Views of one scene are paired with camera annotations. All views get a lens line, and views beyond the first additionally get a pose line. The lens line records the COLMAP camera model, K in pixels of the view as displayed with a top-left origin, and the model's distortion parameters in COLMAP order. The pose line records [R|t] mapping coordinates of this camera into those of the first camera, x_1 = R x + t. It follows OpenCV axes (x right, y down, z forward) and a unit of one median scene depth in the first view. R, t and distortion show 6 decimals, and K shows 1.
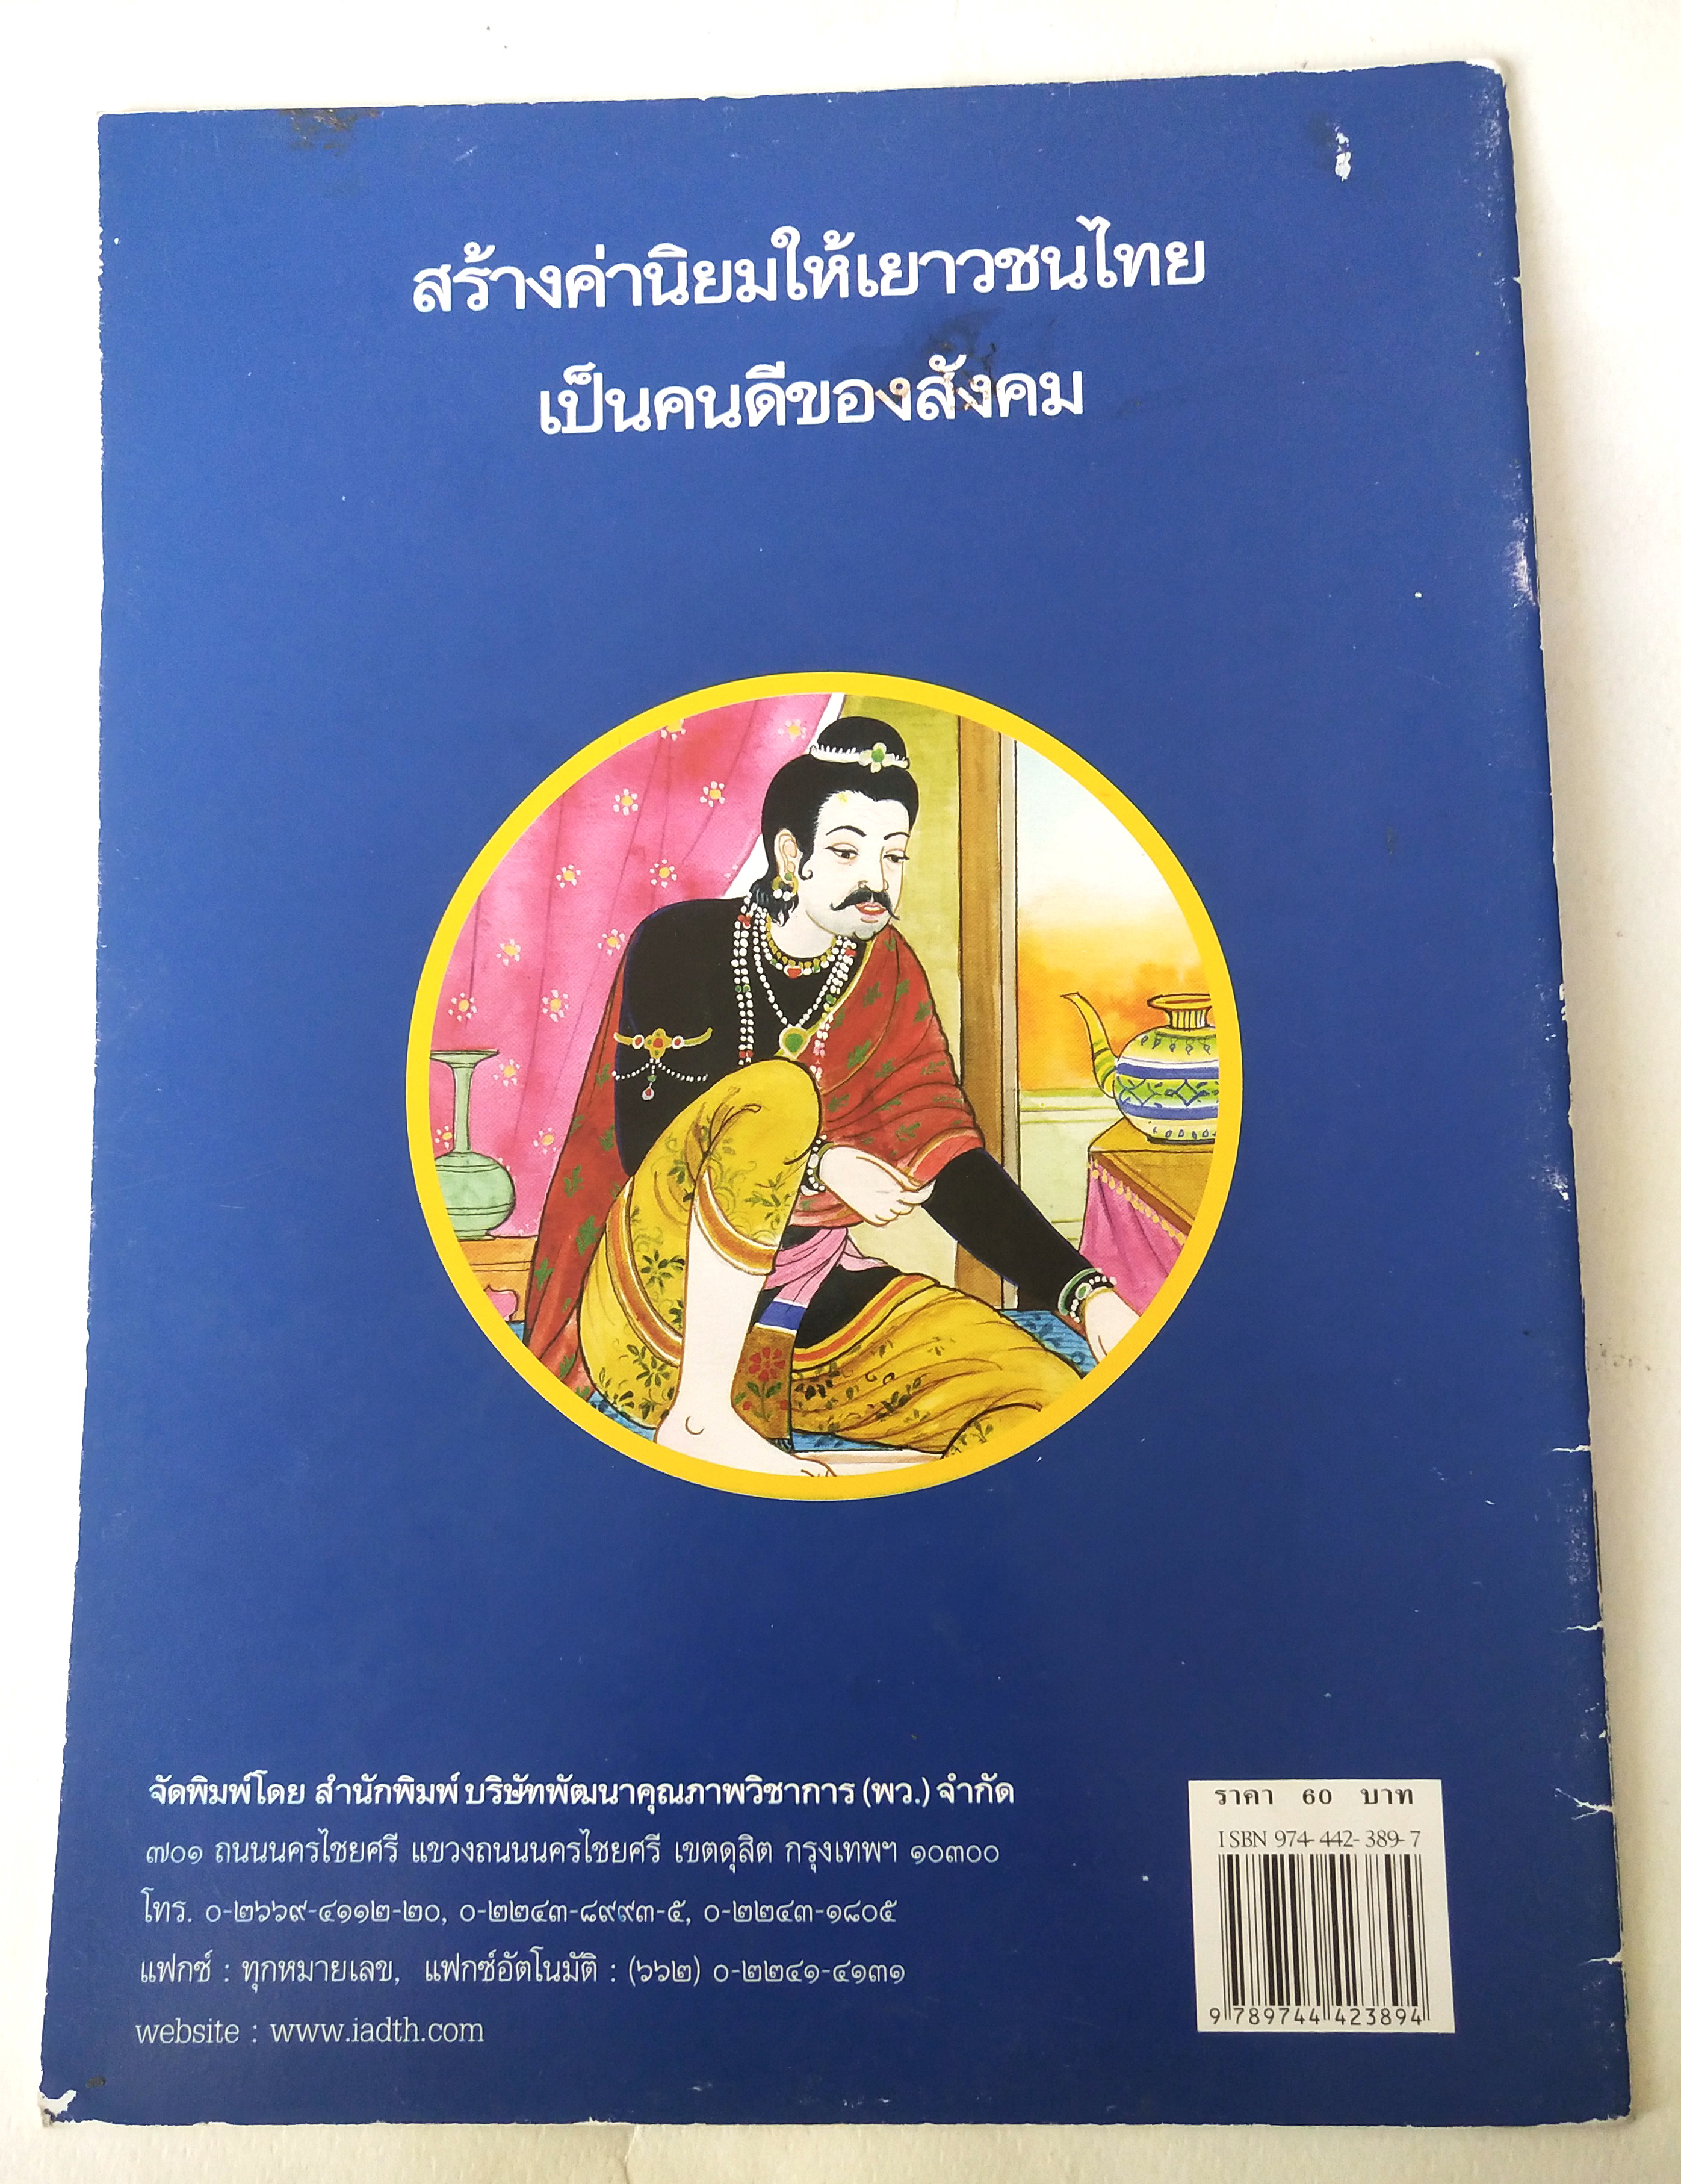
lens RADIAL K [[1982.6, 0, 843.9], [0, 1982.6, 1089.3], [0, 0, 1]] dist [0.127265, 0.000000]
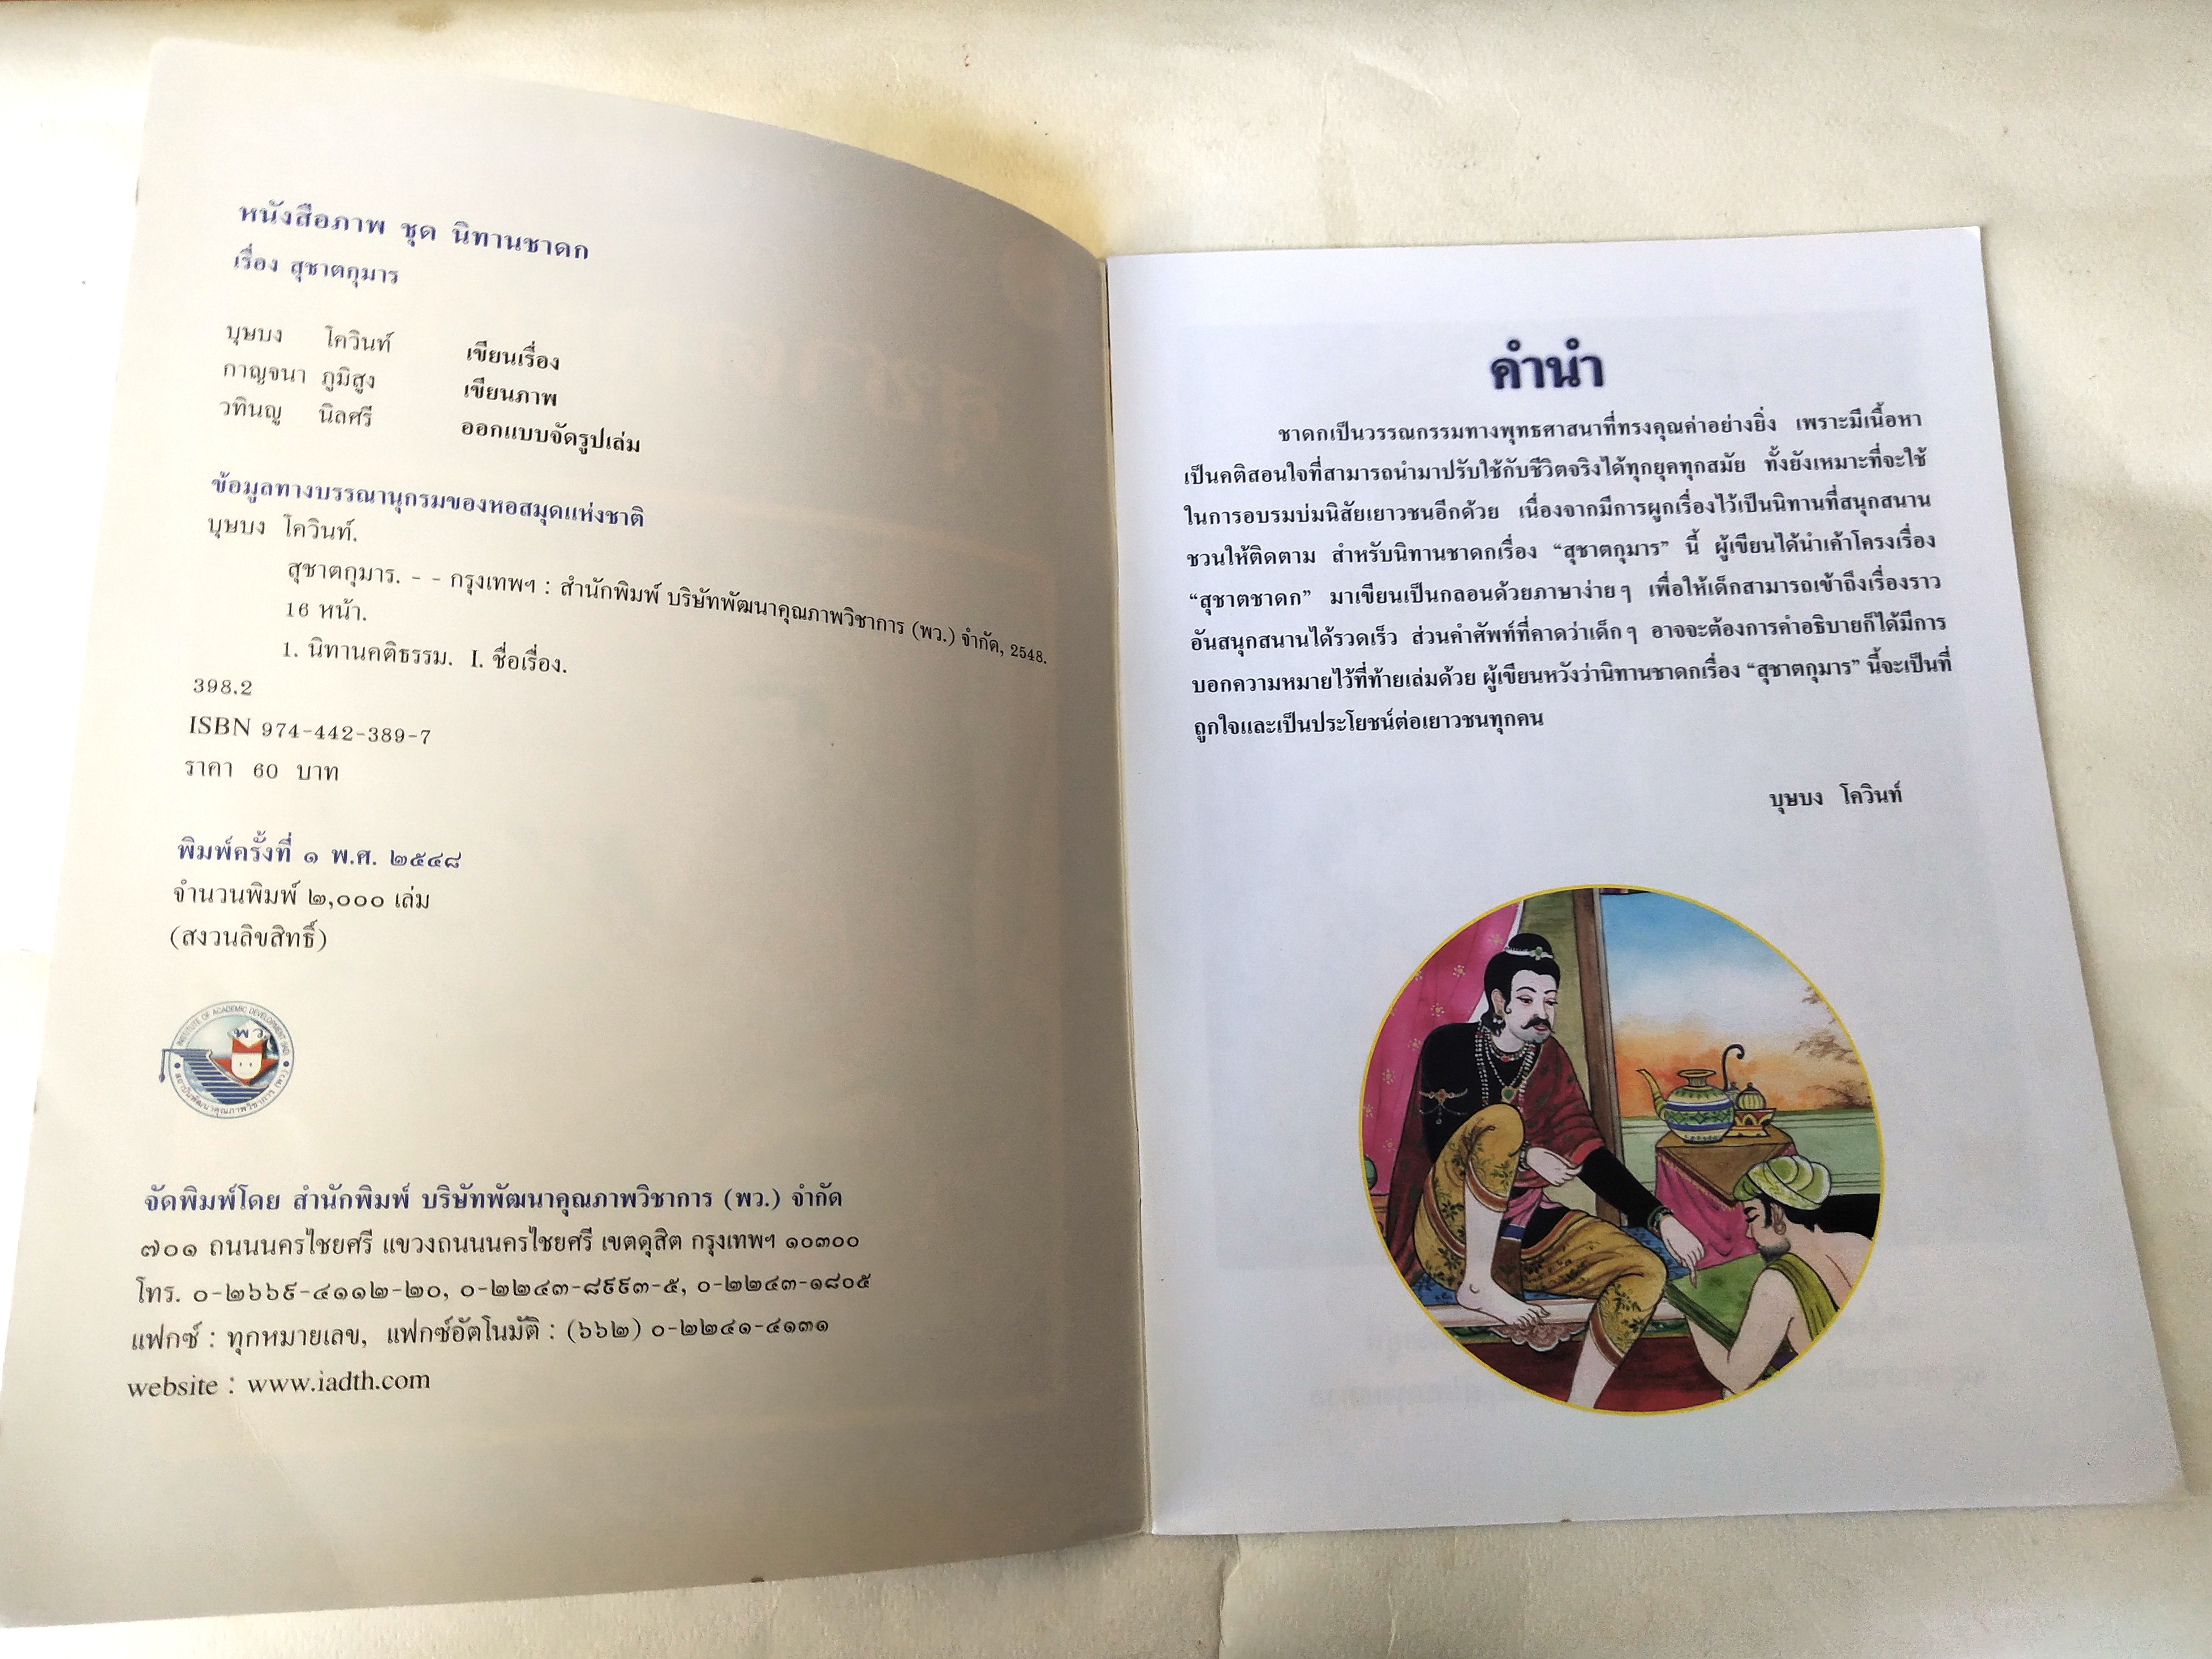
lens RADIAL K [[1927.6, 0, 1103.9], [0, 1927.6, 829.1], [0, 0, 1]] dist [0.012194, -0.000895]
pose [[0.957737, -0.085978, -0.274495, 0.143682], [0.061808, 0.993505, -0.095537, -0.131678], [0.280926, 0.074533, 0.956831, -1.023707]]
